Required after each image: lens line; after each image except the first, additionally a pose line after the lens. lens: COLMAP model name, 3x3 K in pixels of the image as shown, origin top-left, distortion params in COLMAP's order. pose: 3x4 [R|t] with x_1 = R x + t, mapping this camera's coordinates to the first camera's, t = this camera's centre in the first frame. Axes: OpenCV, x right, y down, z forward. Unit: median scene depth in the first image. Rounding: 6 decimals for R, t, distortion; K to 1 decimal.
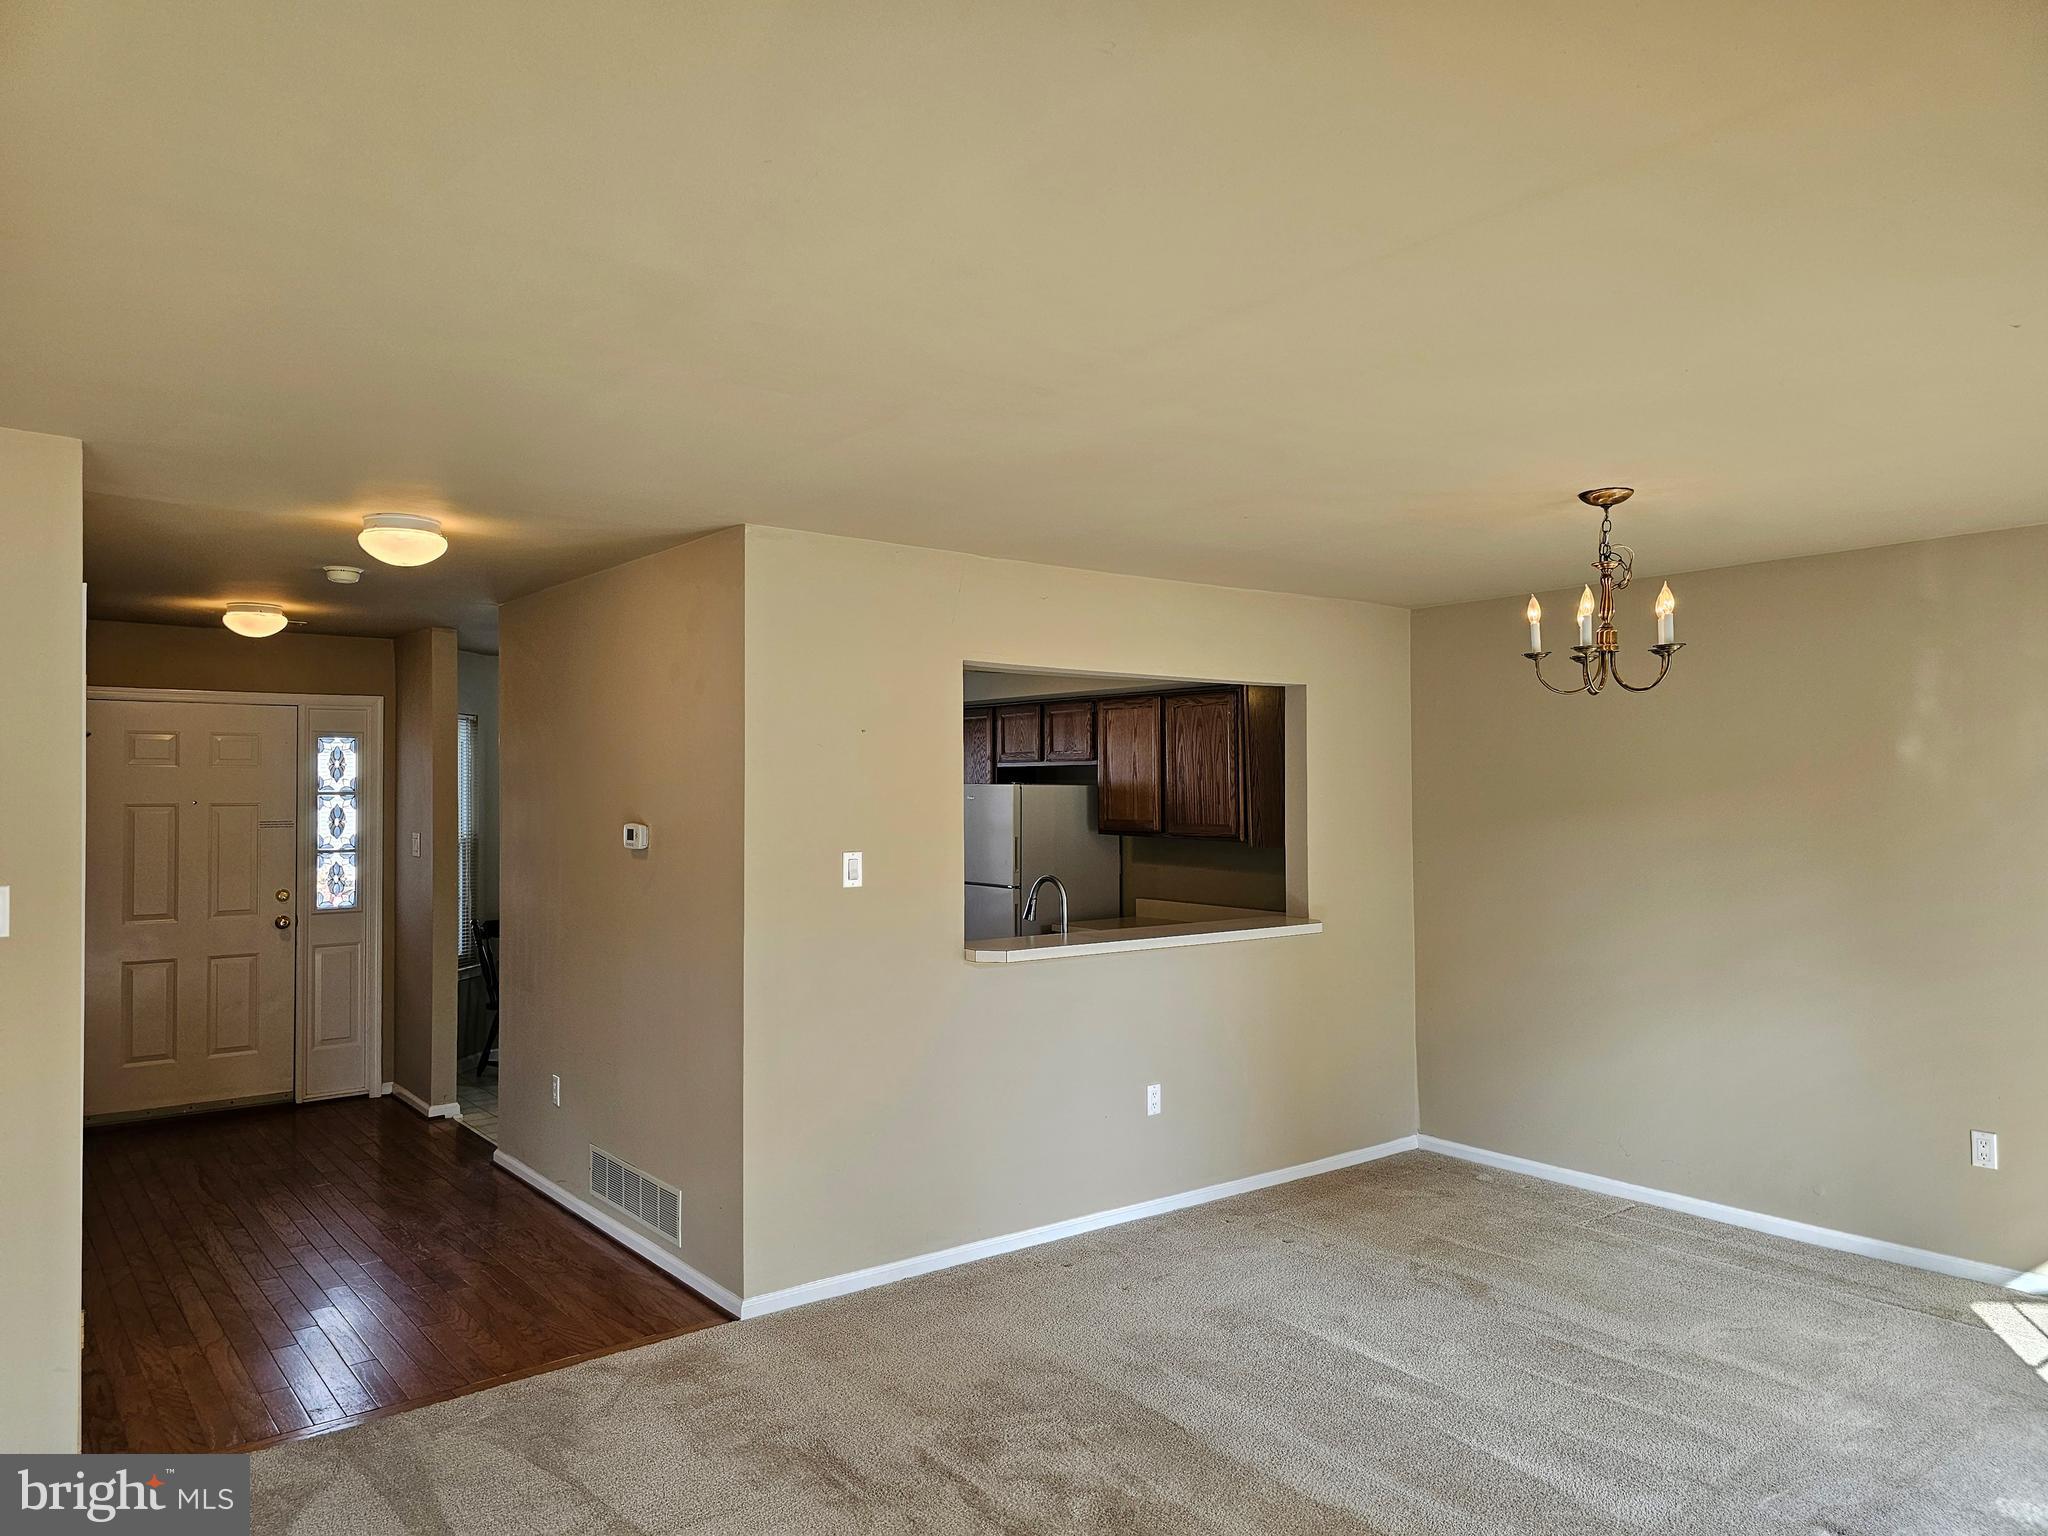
lens RADIAL K [[1371.4, 0, 1009.9], [0, 1371.4, 755.6], [0, 0, 1]] dist [0.069335, -0.071170]
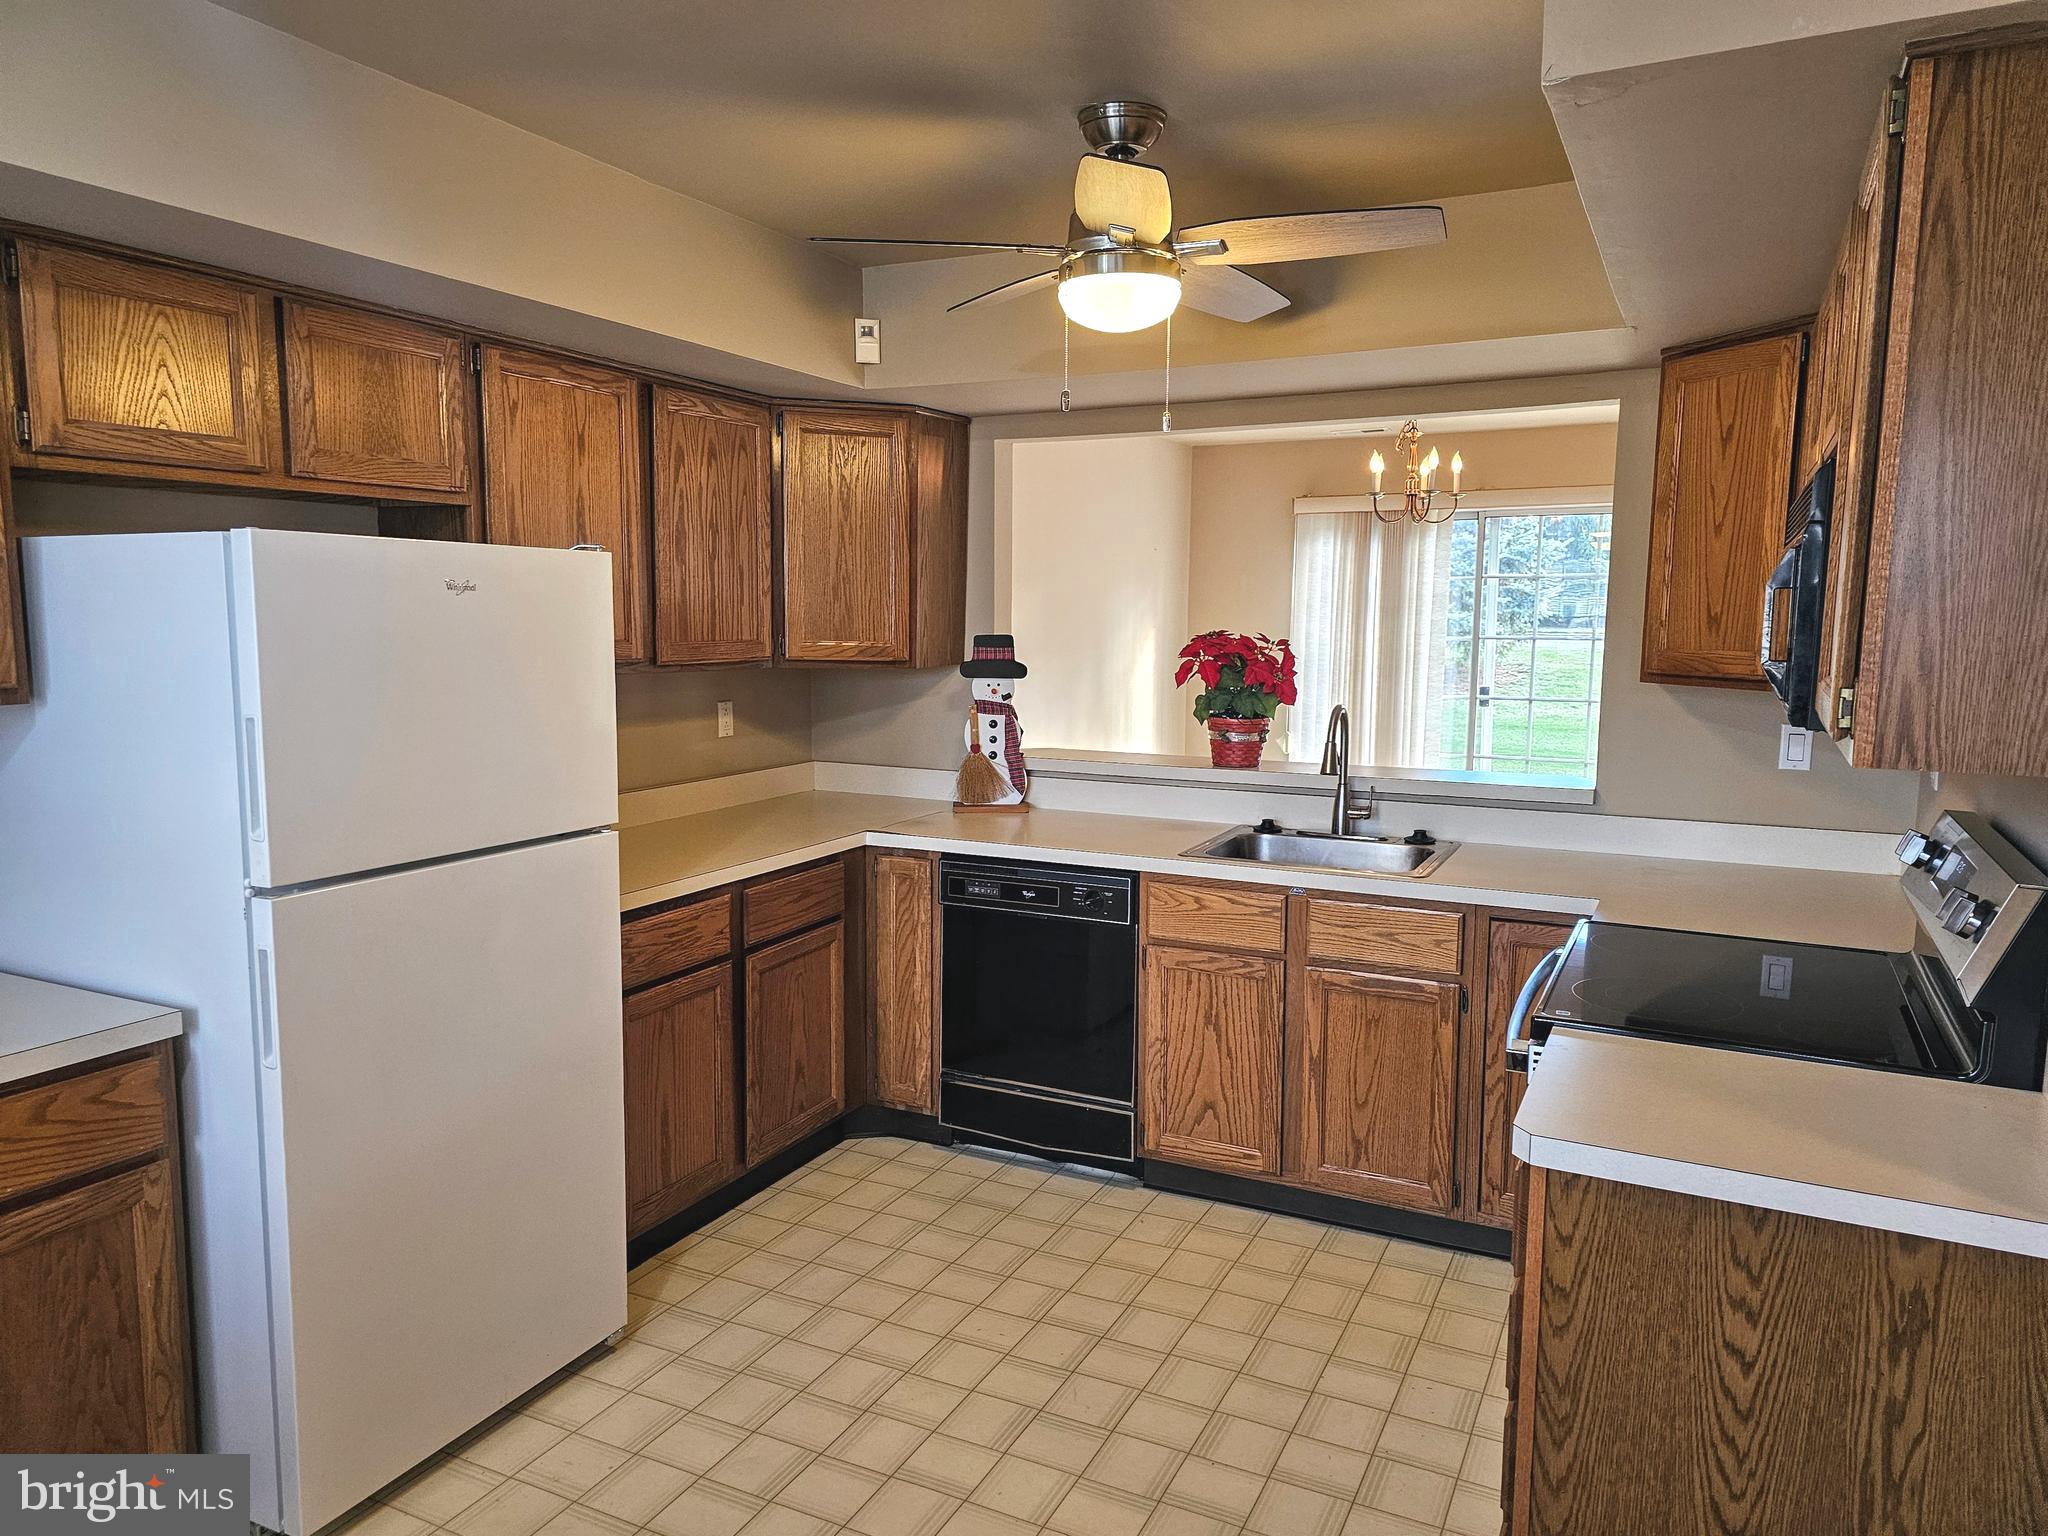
lens RADIAL K [[1368.5, 0, 1051.0], [0, 1368.5, 757.1], [0, 0, 1]] dist [0.070191, -0.071471]
pose [[-0.450610, -0.098878, 0.887228, -0.397361], [-0.031199, 0.994984, 0.095041, 0.038109], [-0.892175, 0.015146, -0.451435, 1.088390]]
